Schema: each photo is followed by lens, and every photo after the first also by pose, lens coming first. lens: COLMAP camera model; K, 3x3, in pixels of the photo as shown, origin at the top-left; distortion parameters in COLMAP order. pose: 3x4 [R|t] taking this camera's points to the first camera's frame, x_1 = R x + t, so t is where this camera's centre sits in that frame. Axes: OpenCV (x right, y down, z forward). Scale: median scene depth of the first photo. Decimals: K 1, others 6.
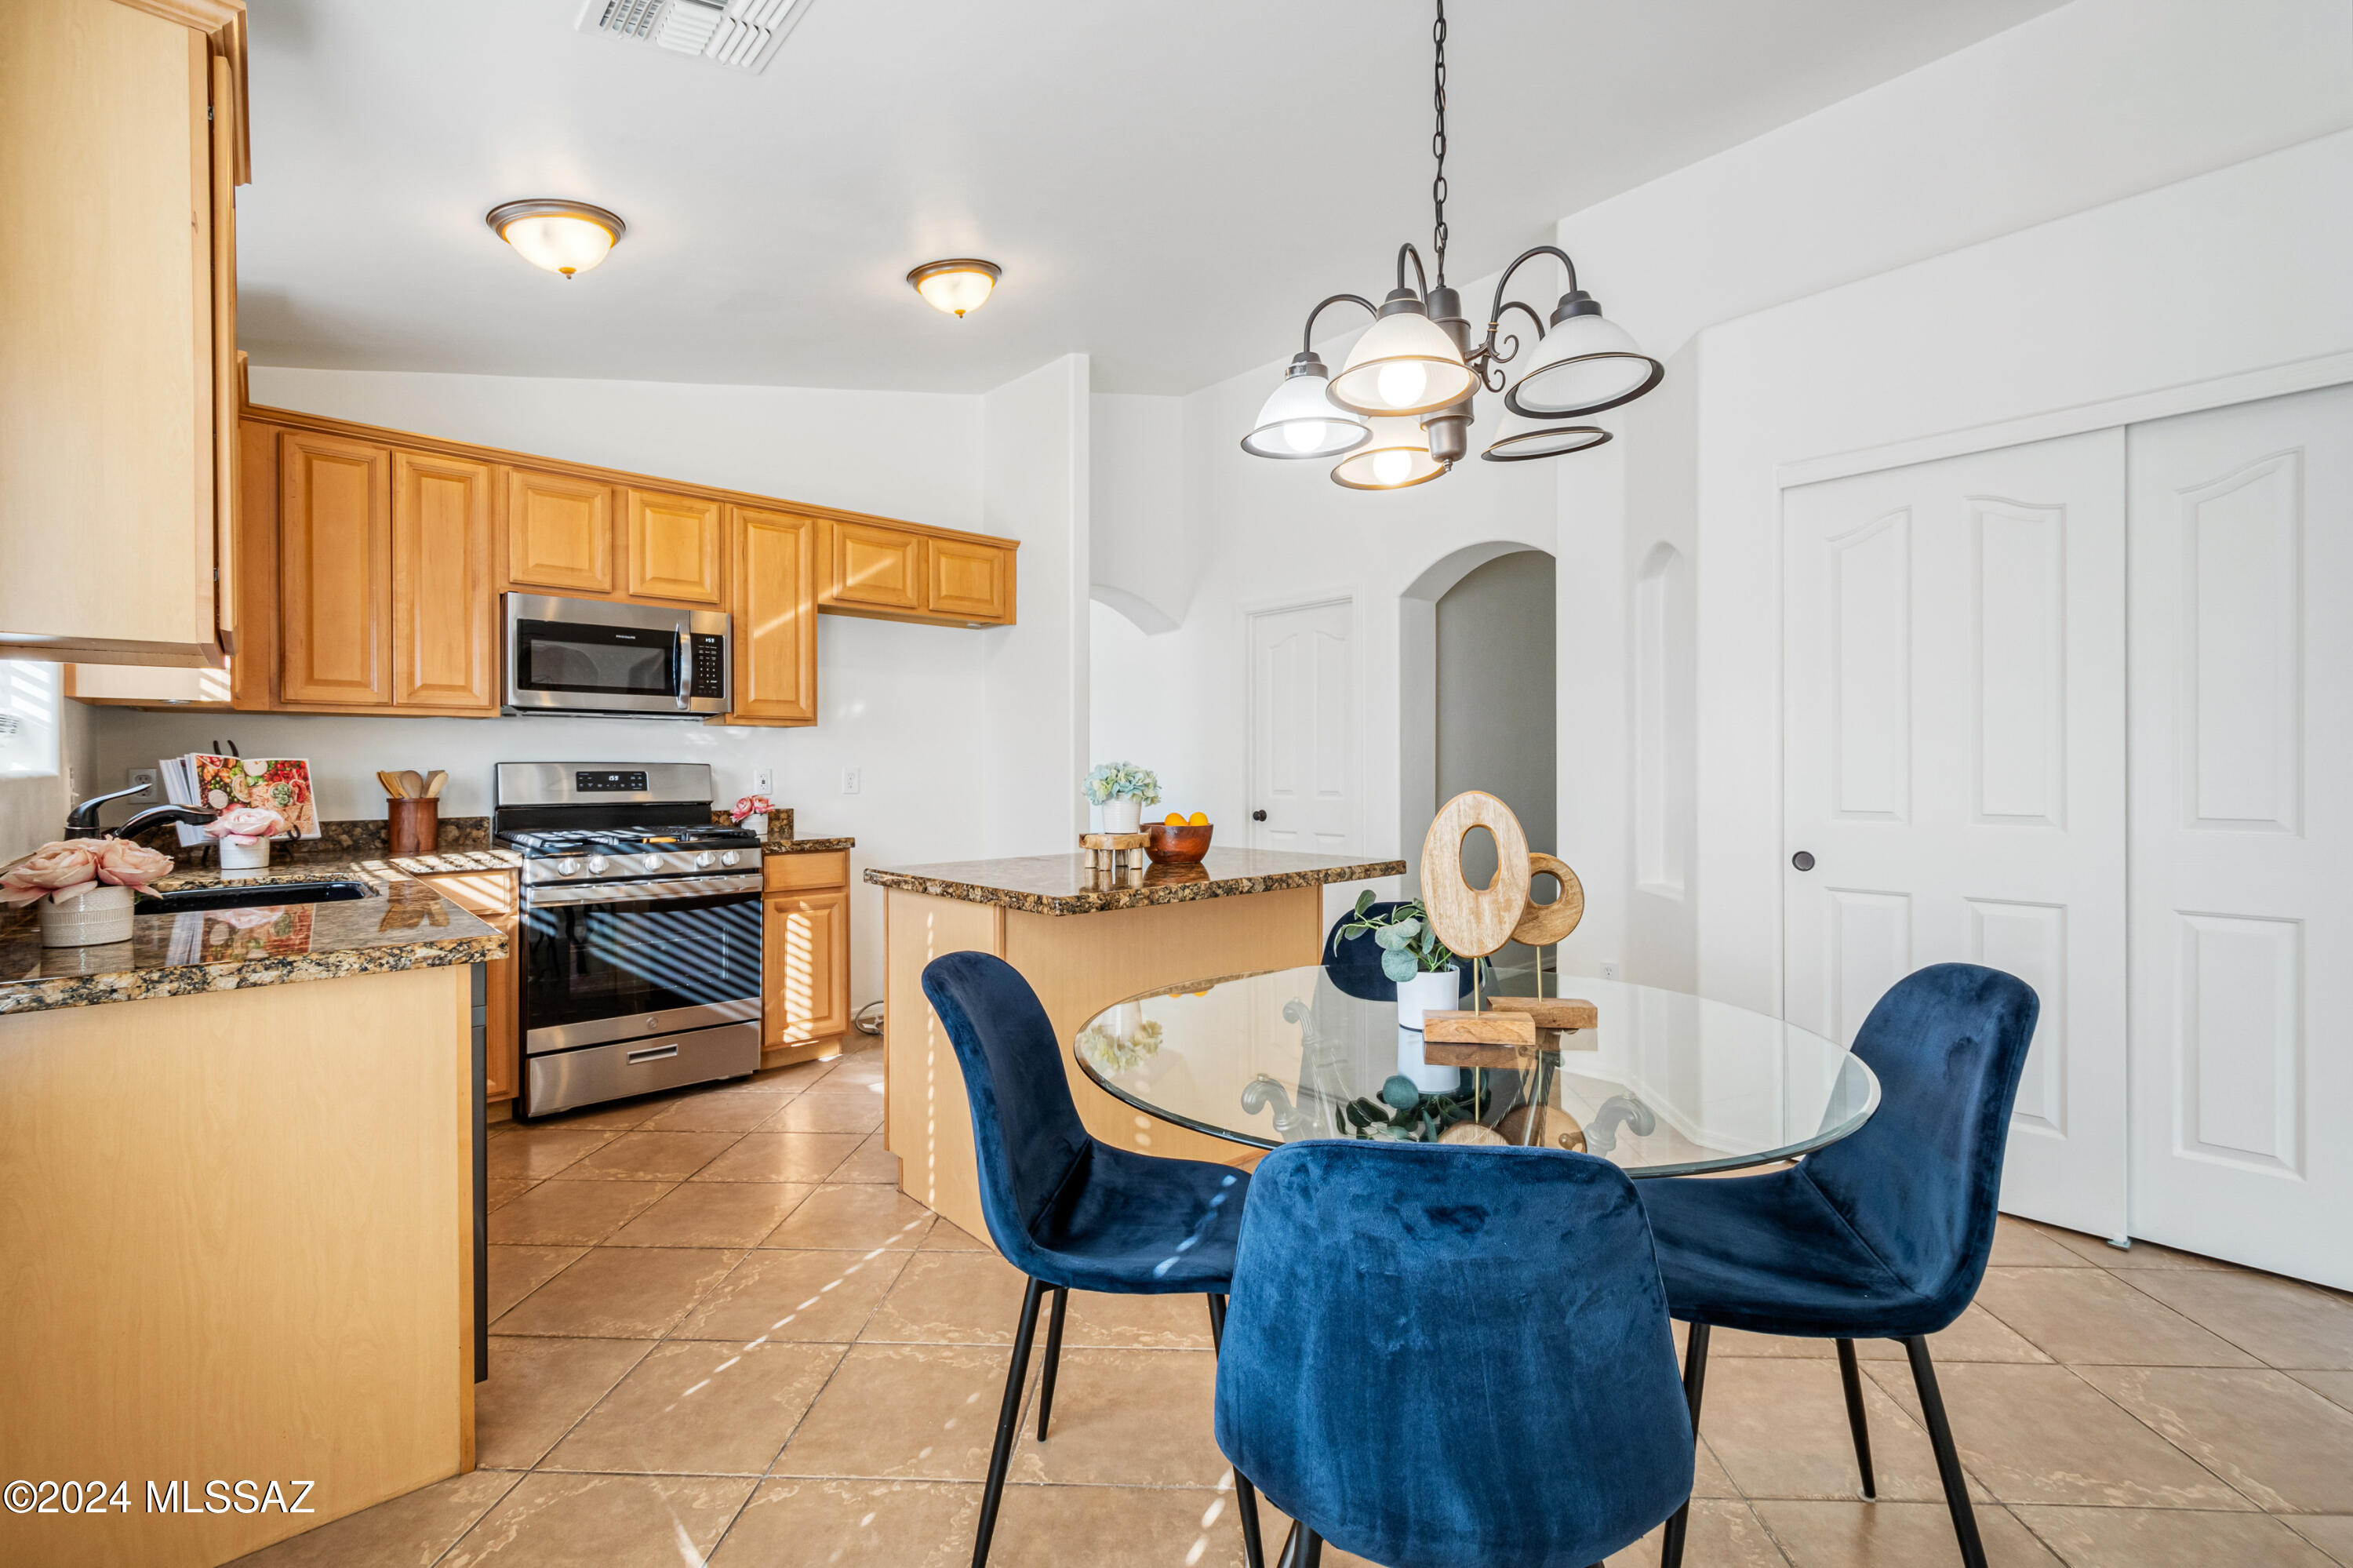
lens RADIAL K [[1026.4, 0, 1188.4], [0, 1026.4, 761.3], [0, 0, 1]] dist [0.003781, -0.000089]
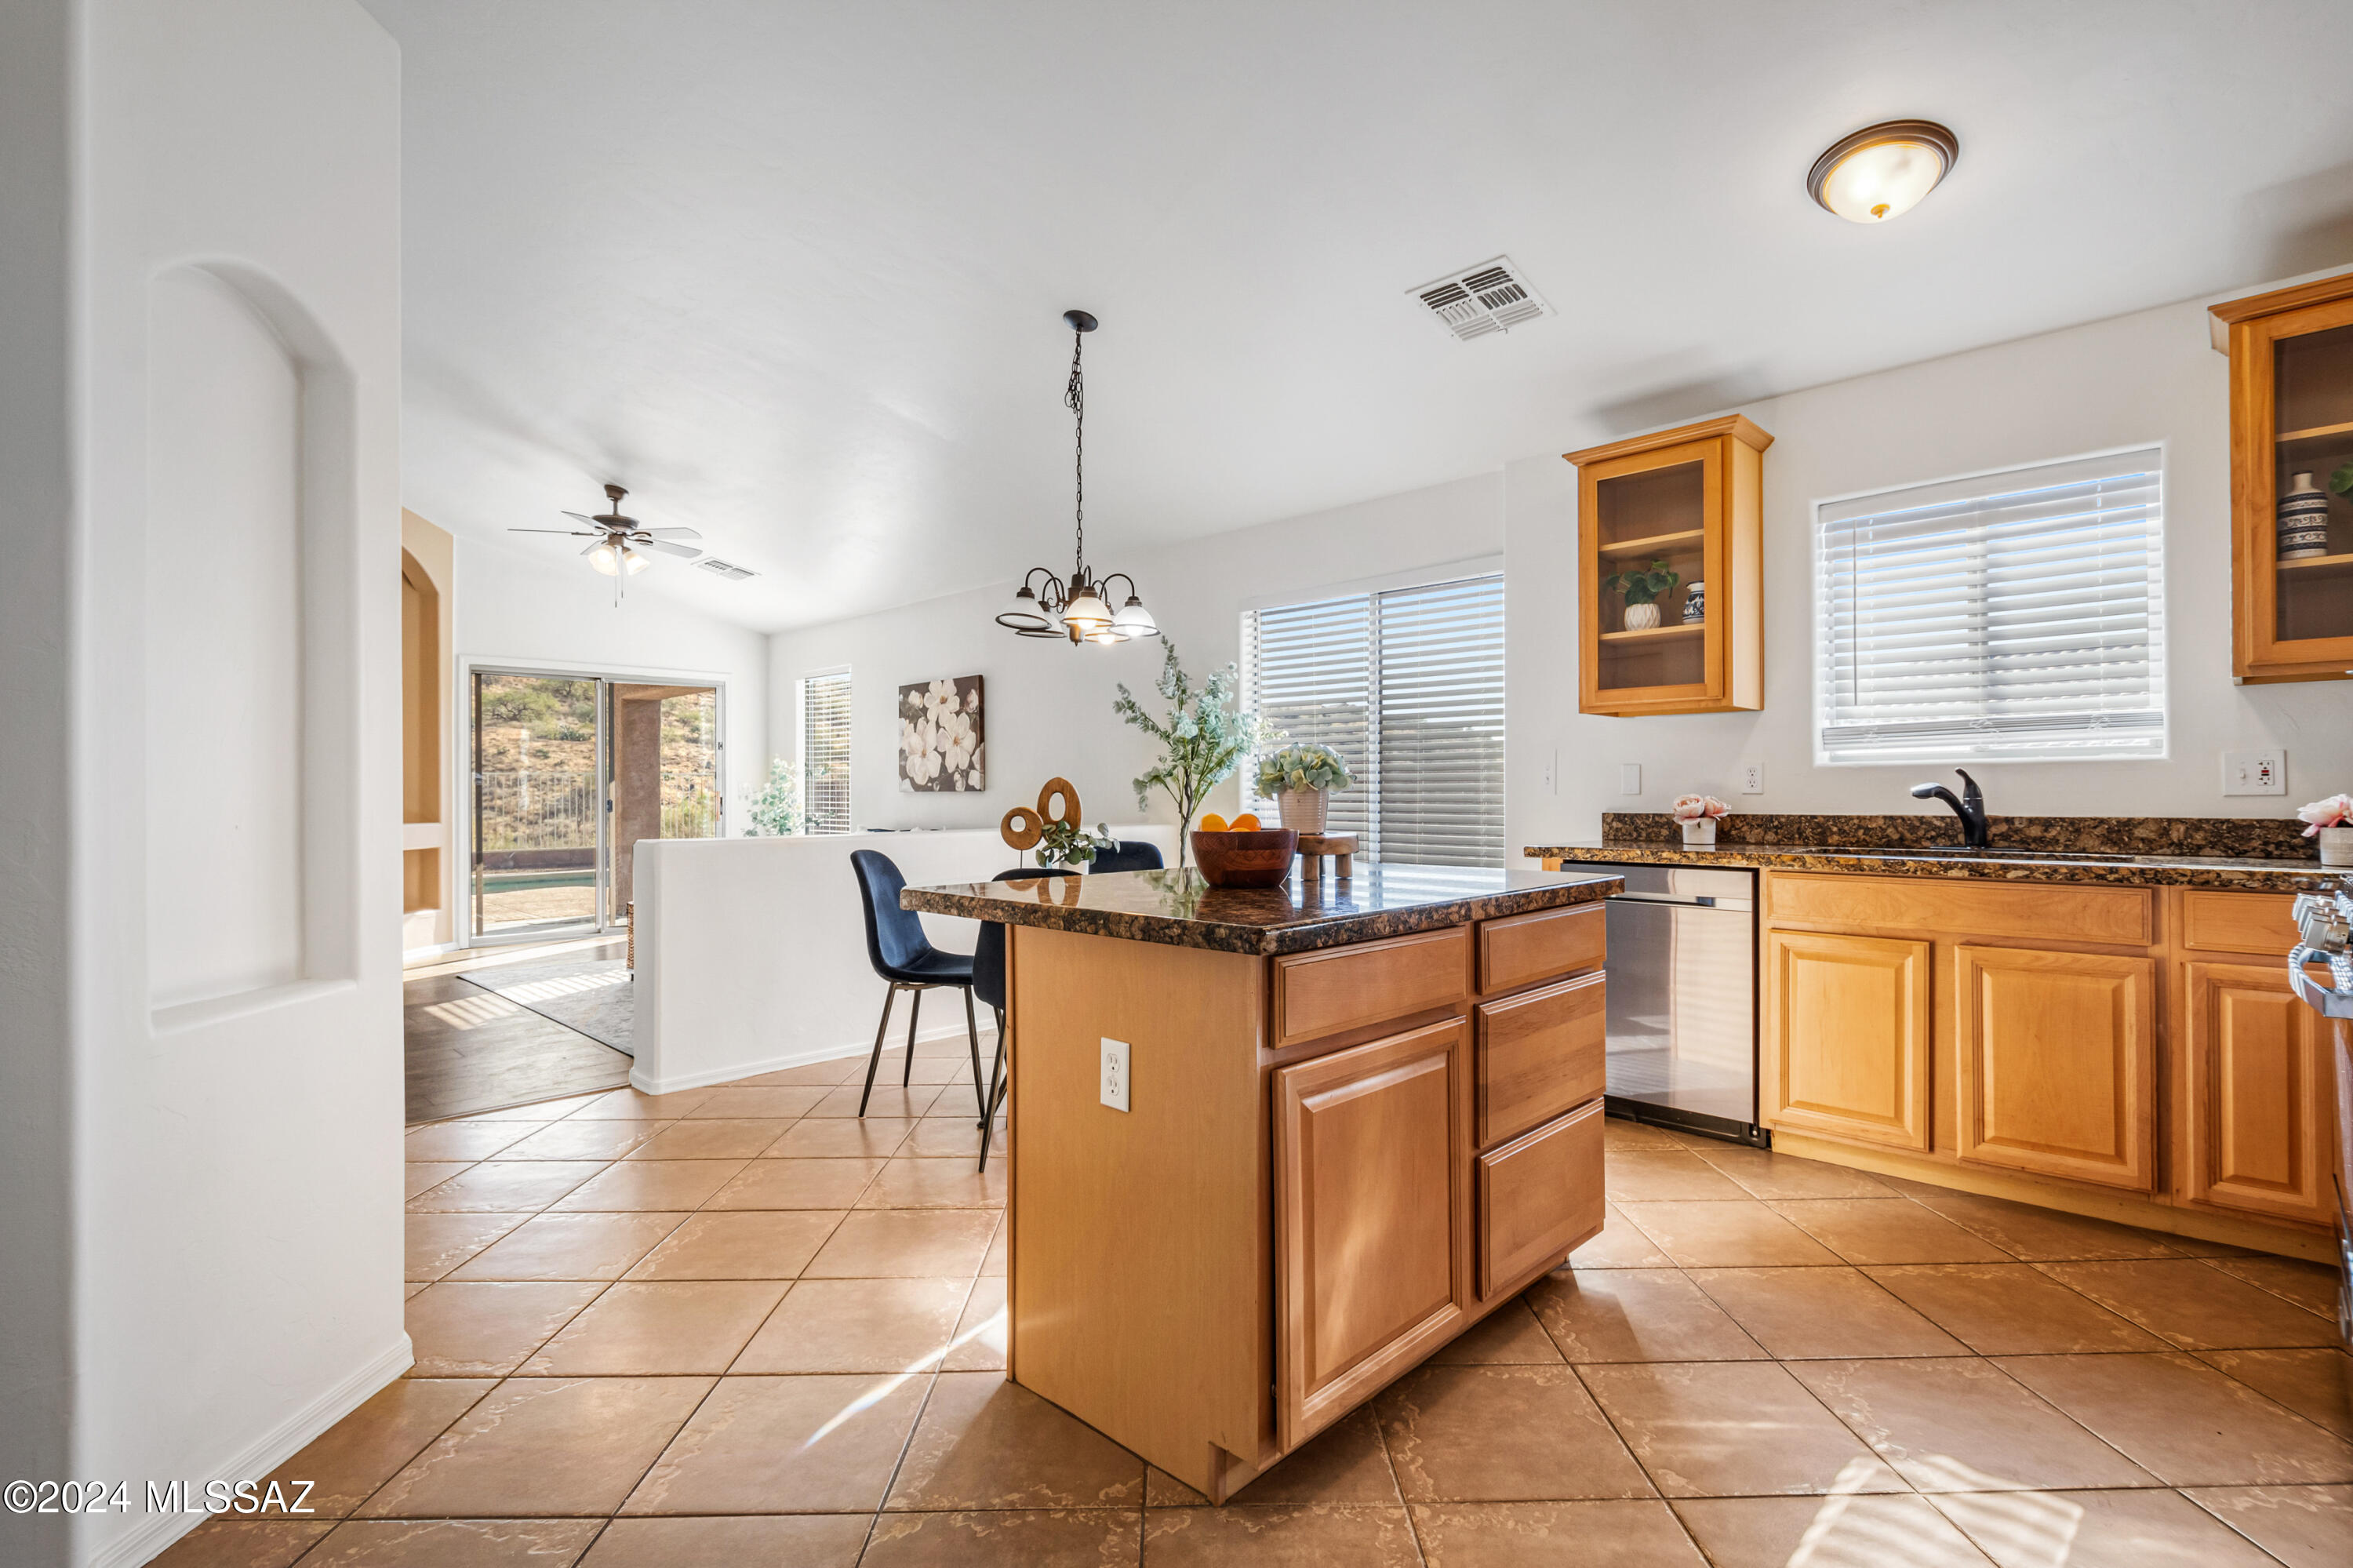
lens RADIAL K [[1100.1, 0, 1193.8], [0, 1100.1, 788.6], [0, 0, 1]] dist [0.001221, -0.000336]
pose [[-0.997531, 0.015261, -0.068545, 0.061103], [0.015113, 0.999882, 0.002678, 0.025639], [0.068578, 0.001635, -0.997644, 1.561430]]
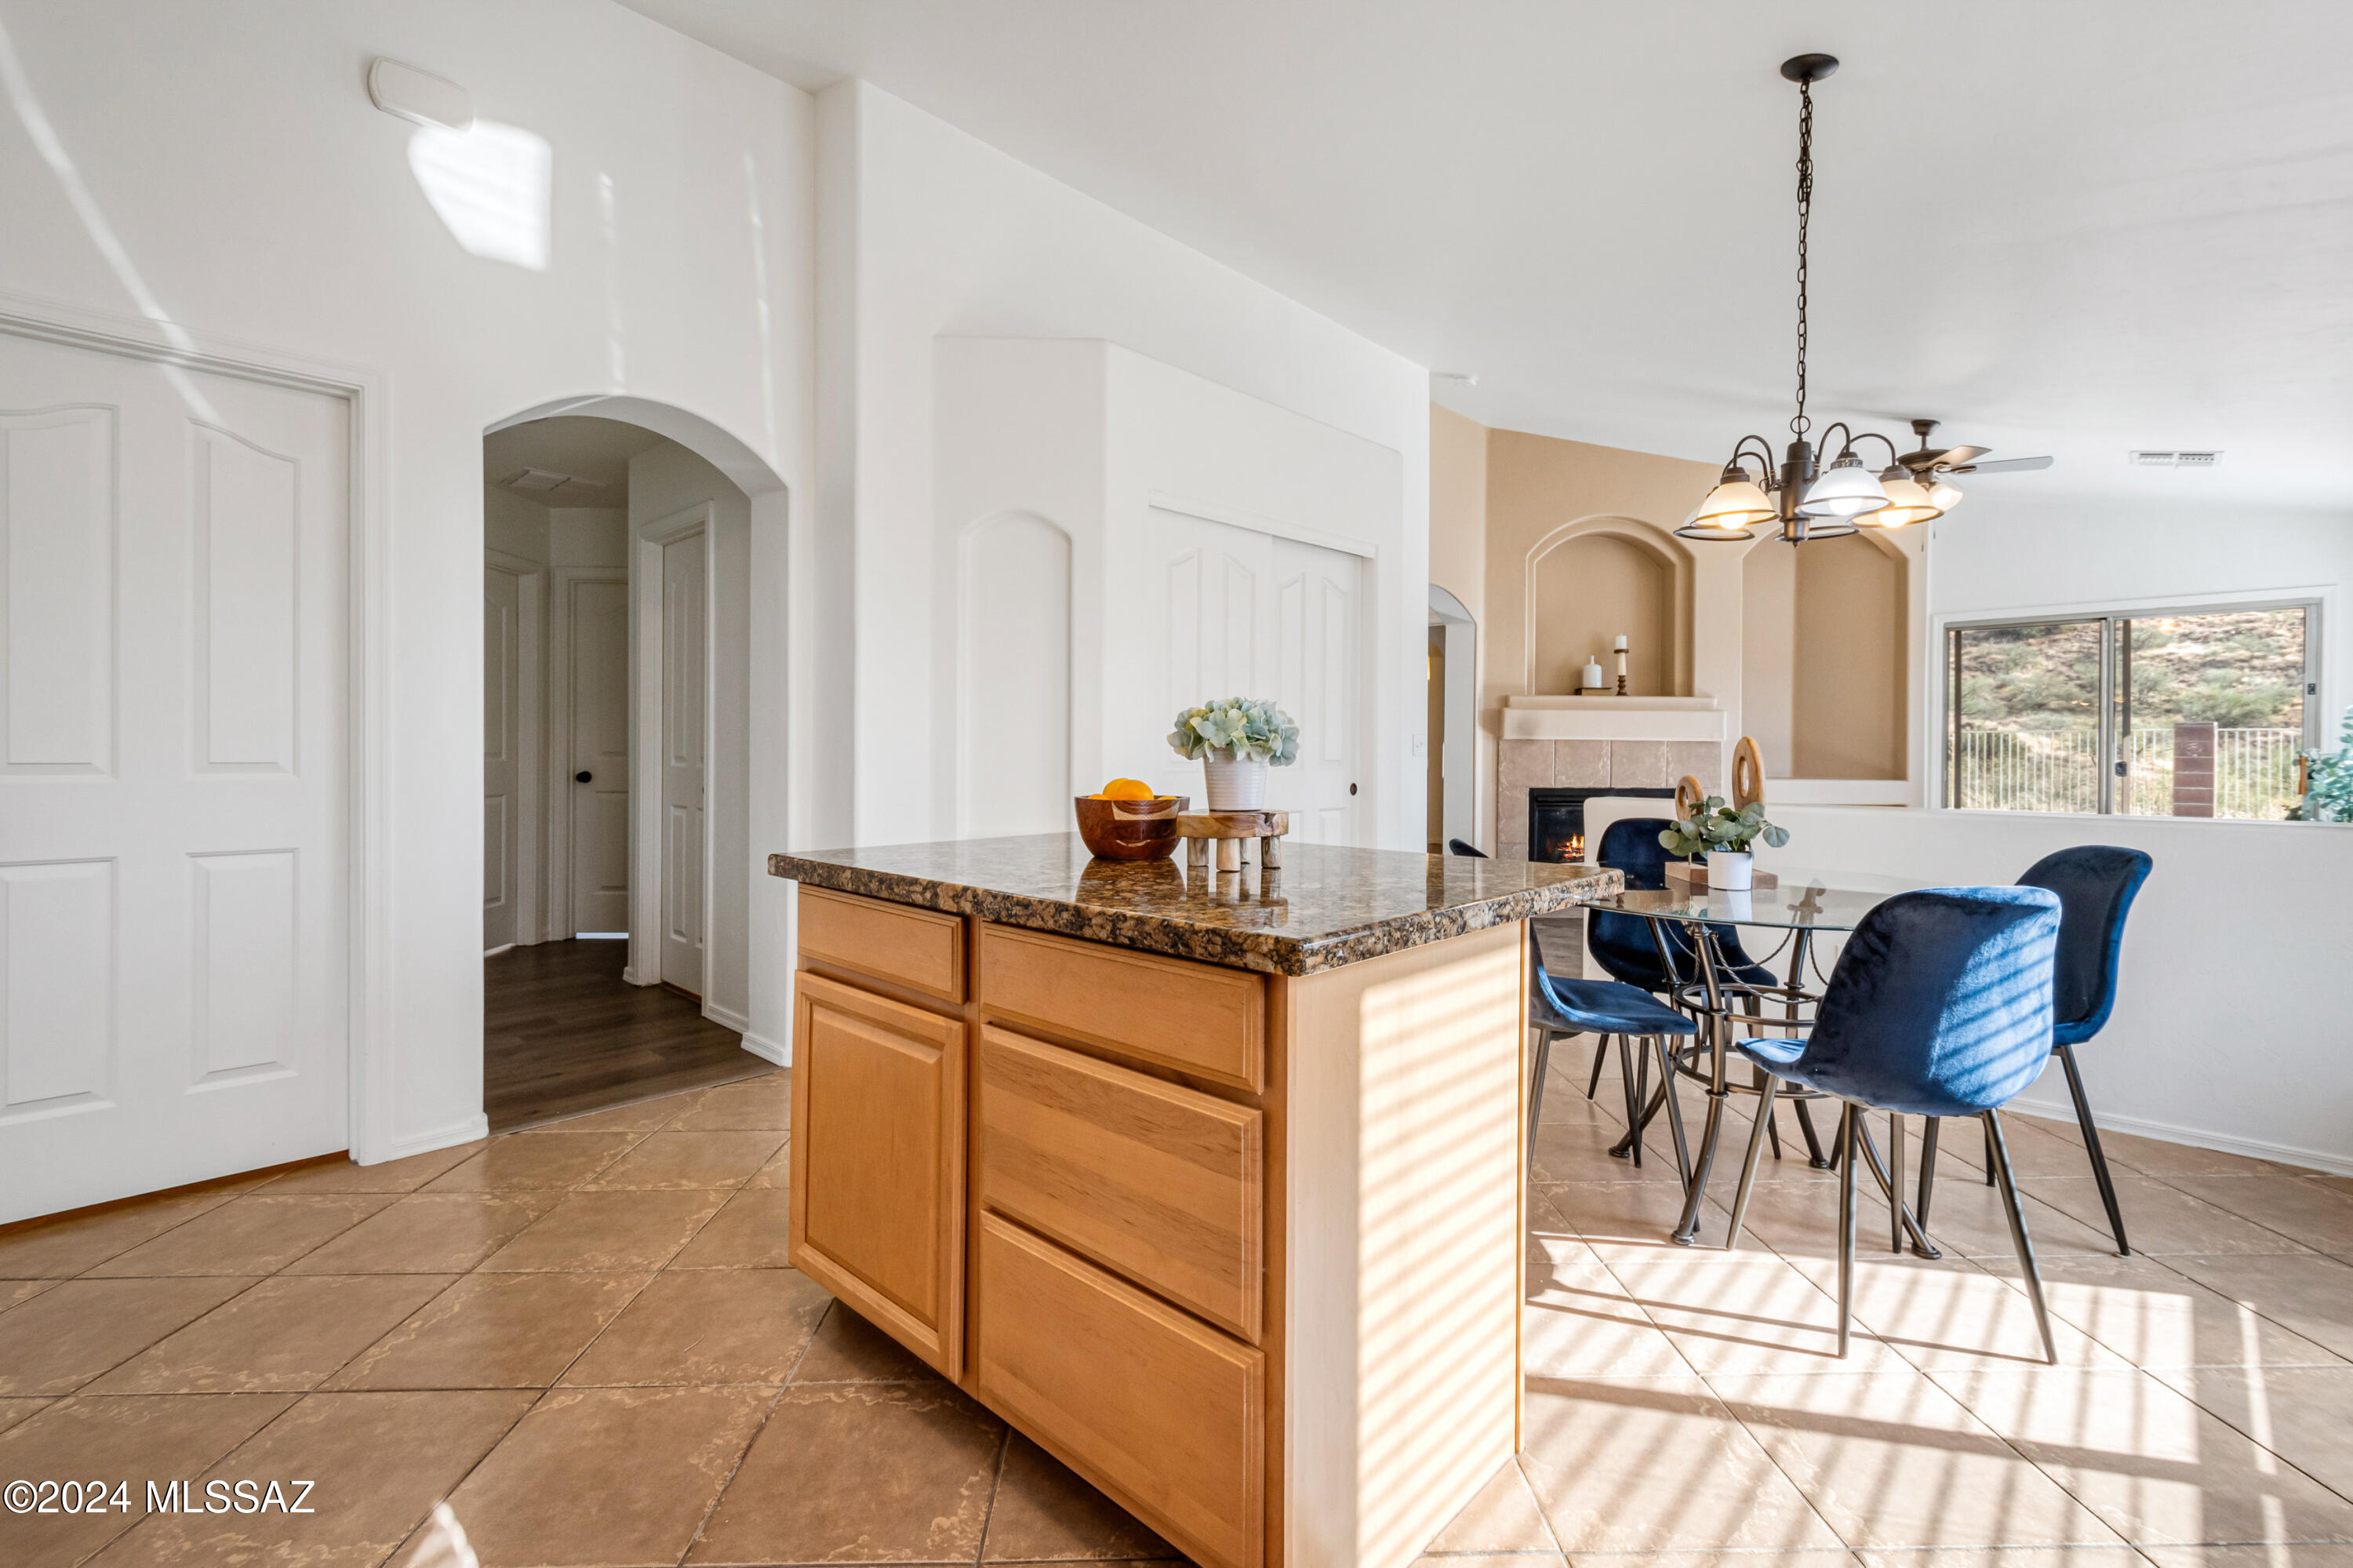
lens RADIAL K [[1026.4, 0, 1189.3], [0, 1026.4, 767.8], [0, 0, 1]] dist [0.003781, -0.000089]
pose [[-0.076560, -0.006550, 0.997043, -0.573434], [0.001869, 0.999976, 0.006713, 0.032638], [-0.997063, 0.002377, -0.076546, 0.934136]]
